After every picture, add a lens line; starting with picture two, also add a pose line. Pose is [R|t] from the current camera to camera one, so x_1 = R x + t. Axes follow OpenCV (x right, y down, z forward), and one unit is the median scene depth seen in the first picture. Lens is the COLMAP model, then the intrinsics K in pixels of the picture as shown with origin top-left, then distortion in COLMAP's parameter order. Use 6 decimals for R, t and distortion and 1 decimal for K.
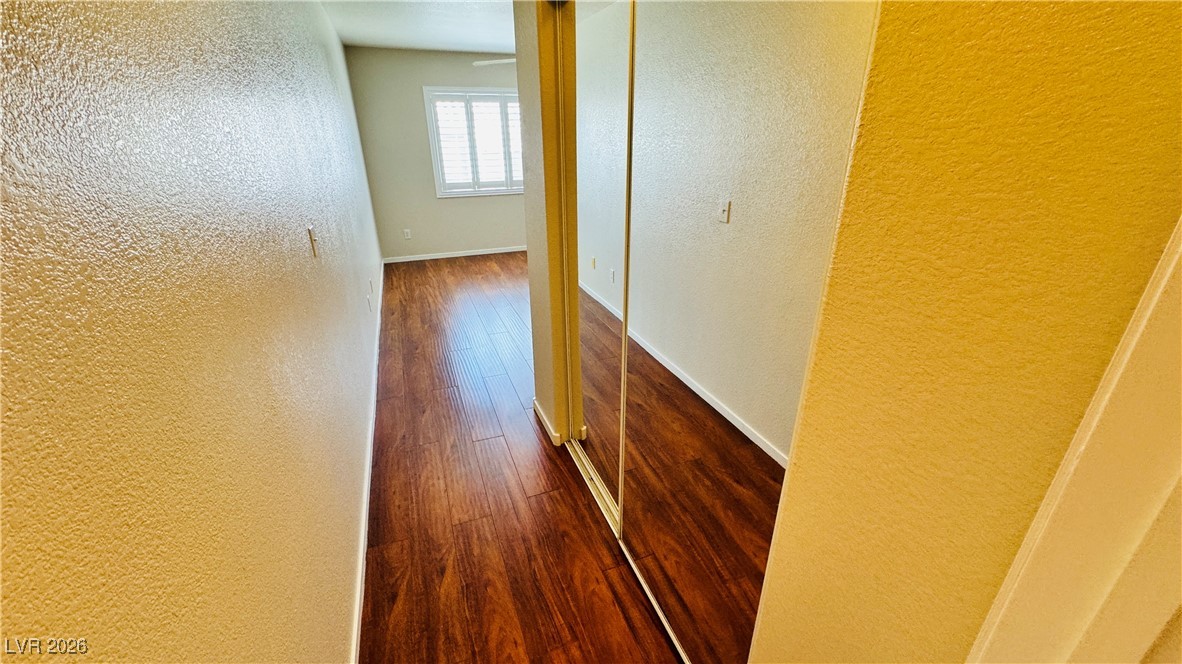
lens RADIAL K [[473.1, 0, 585.1], [0, 473.1, 327.5], [0, 0, 1]] dist [-0.003706, 0.000798]
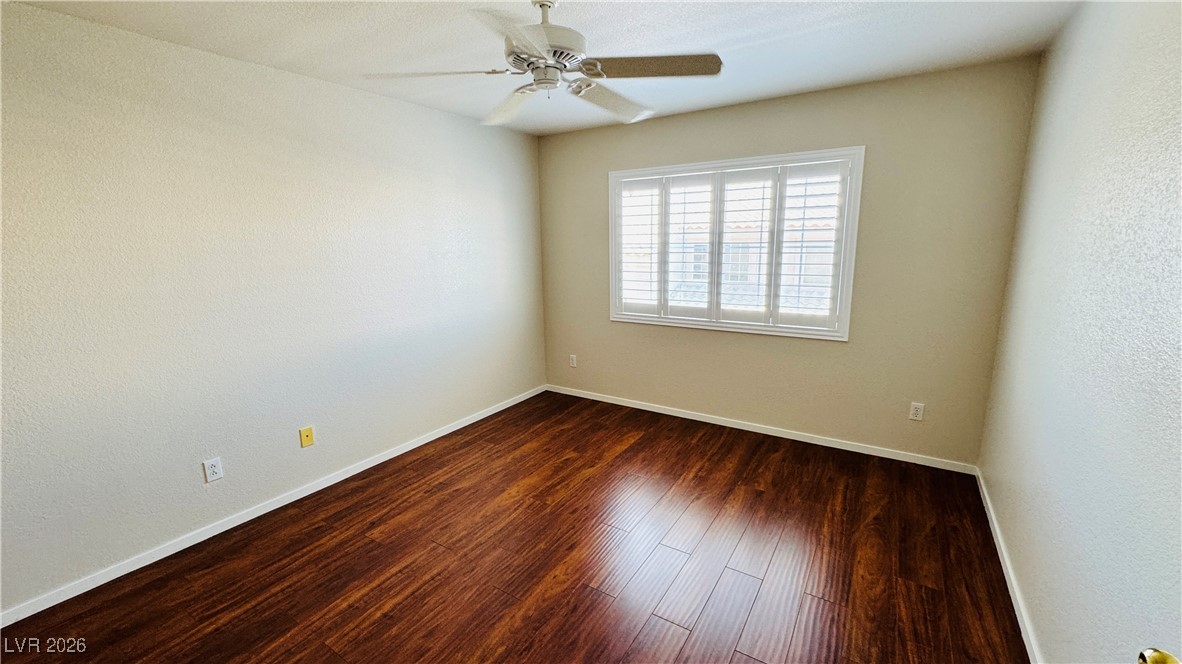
lens RADIAL K [[473.1, 0, 589.2], [0, 473.1, 333.2], [0, 0, 1]] dist [-0.003706, 0.000798]
pose [[0.595478, 0.159261, -0.787427, 0.235571], [-0.296418, 0.954552, -0.031098, -0.234345], [0.746687, 0.251926, 0.615623, 0.569999]]
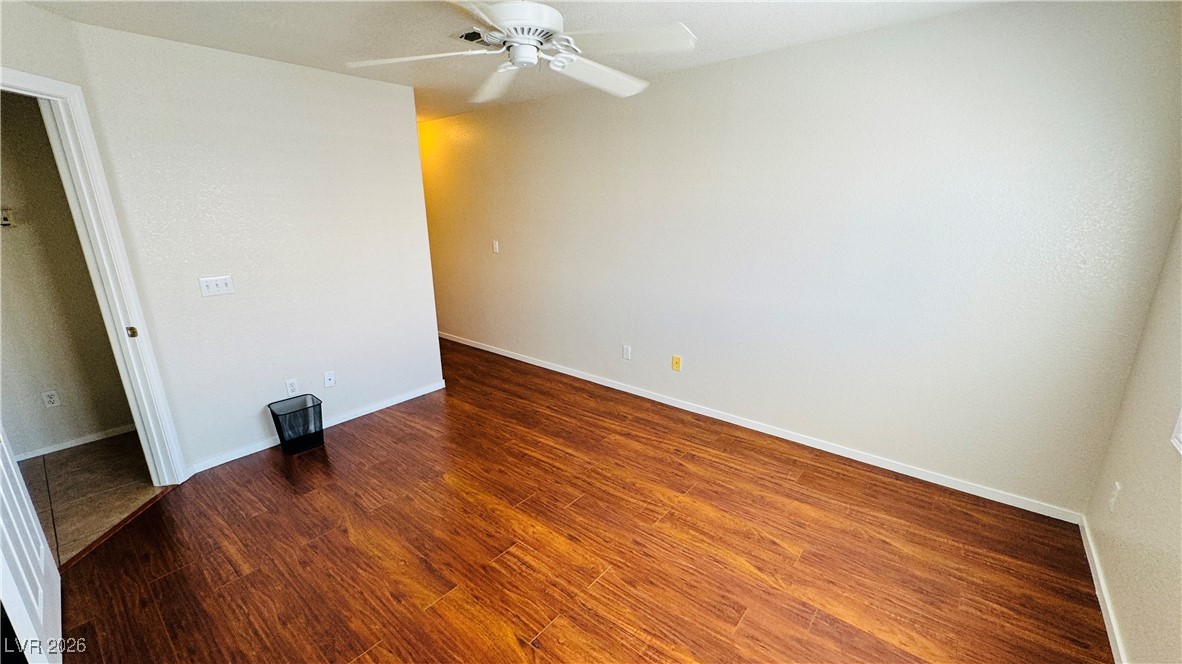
lens RADIAL K [[473.1, 0, 595.2], [0, 473.1, 327.3], [0, 0, 1]] dist [-0.003706, 0.000798]
pose [[-0.865933, 0.144126, -0.478945, 0.084341], [-0.172760, 0.812457, 0.556837, -0.434249], [0.469377, 0.564926, -0.678634, 1.032055]]
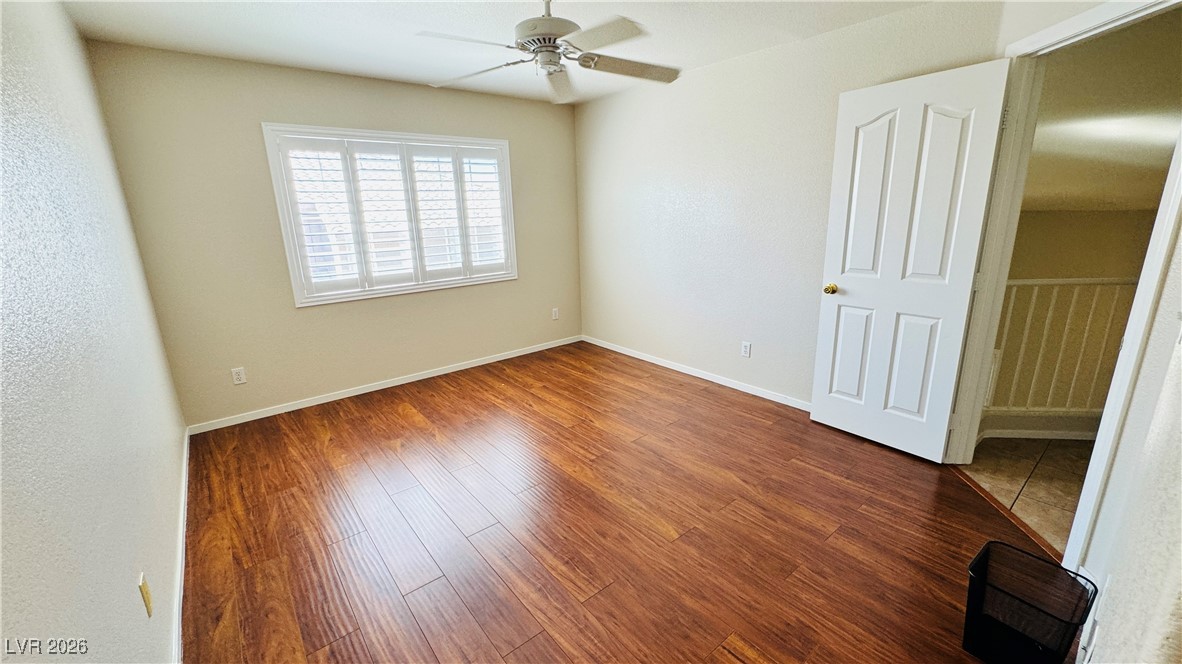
lens RADIAL K [[473.1, 0, 595.4], [0, 473.1, 328.4], [0, 0, 1]] dist [-0.003706, 0.000798]
pose [[0.947643, -0.092067, 0.305773, -0.149689], [0.134493, 0.983539, -0.120679, -0.134945], [-0.289629, 0.155485, 0.944425, 0.362352]]
